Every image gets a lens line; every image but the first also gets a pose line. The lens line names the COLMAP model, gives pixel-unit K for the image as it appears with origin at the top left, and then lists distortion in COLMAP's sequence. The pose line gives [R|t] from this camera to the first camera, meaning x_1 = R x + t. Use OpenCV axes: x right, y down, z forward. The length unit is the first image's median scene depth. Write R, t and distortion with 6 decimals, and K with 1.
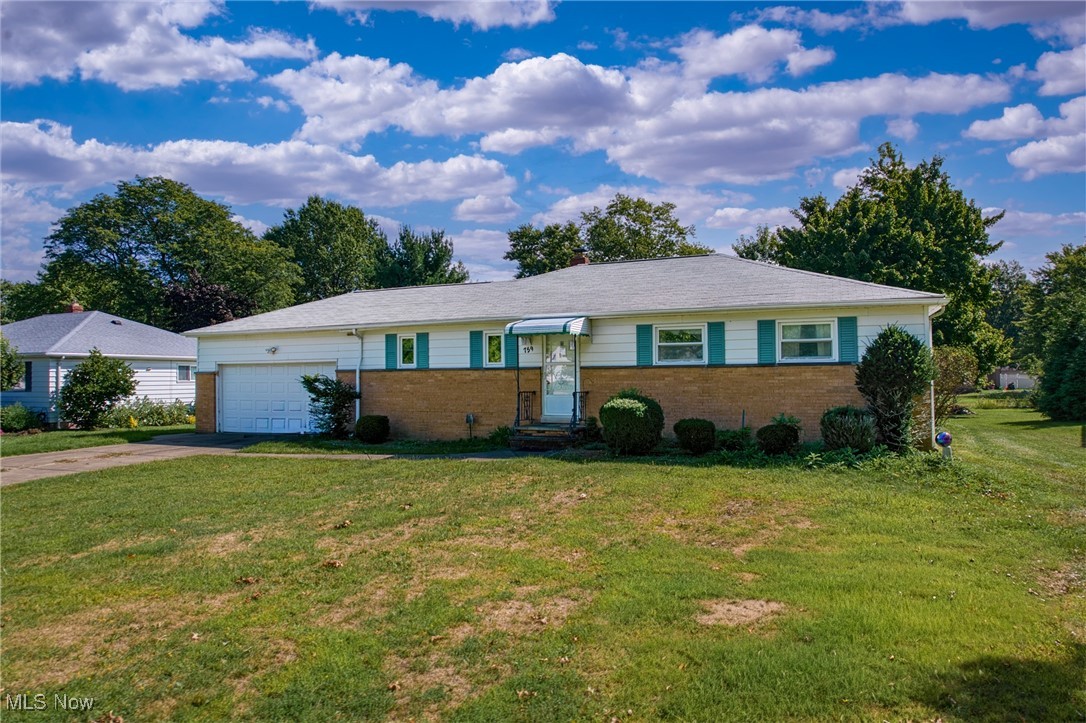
lens RADIAL K [[698.3, 0, 541.7], [0, 698.3, 359.9], [0, 0, 1]] dist [-0.019953, 0.000995]
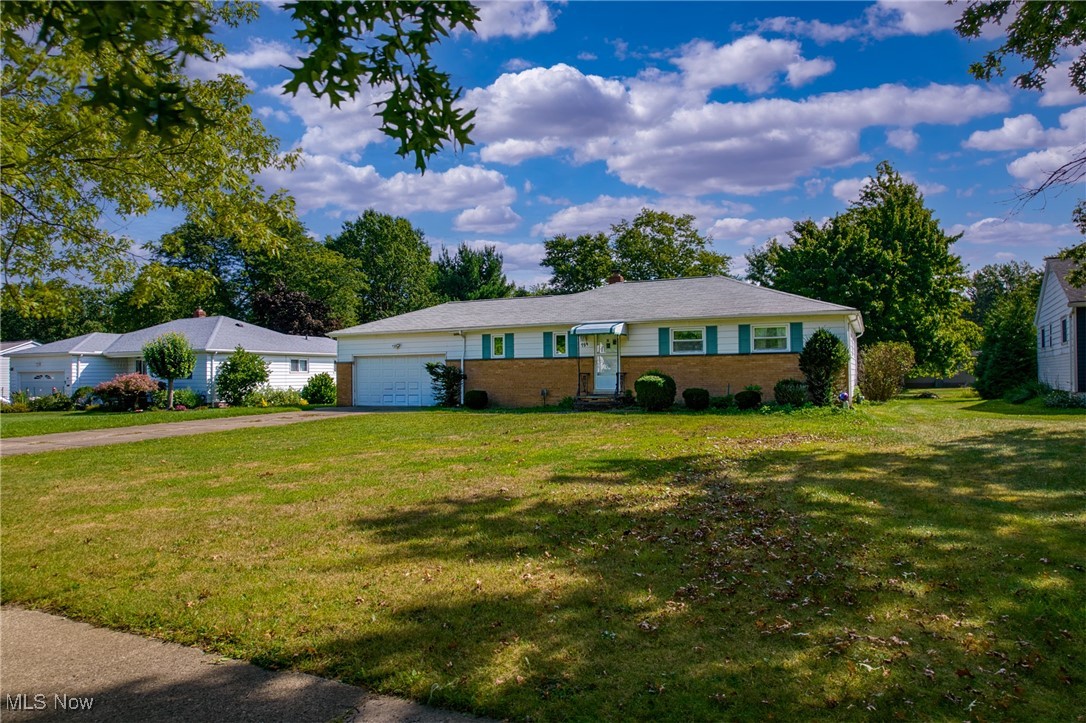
lens RADIAL K [[698.3, 0, 544.9], [0, 698.3, 360.1], [0, 0, 1]] dist [-0.019953, 0.000995]
pose [[0.999550, -0.001593, -0.029967, -0.035864], [0.001659, 0.999996, 0.002202, 0.008719], [0.029963, -0.002251, 0.999548, -0.285775]]
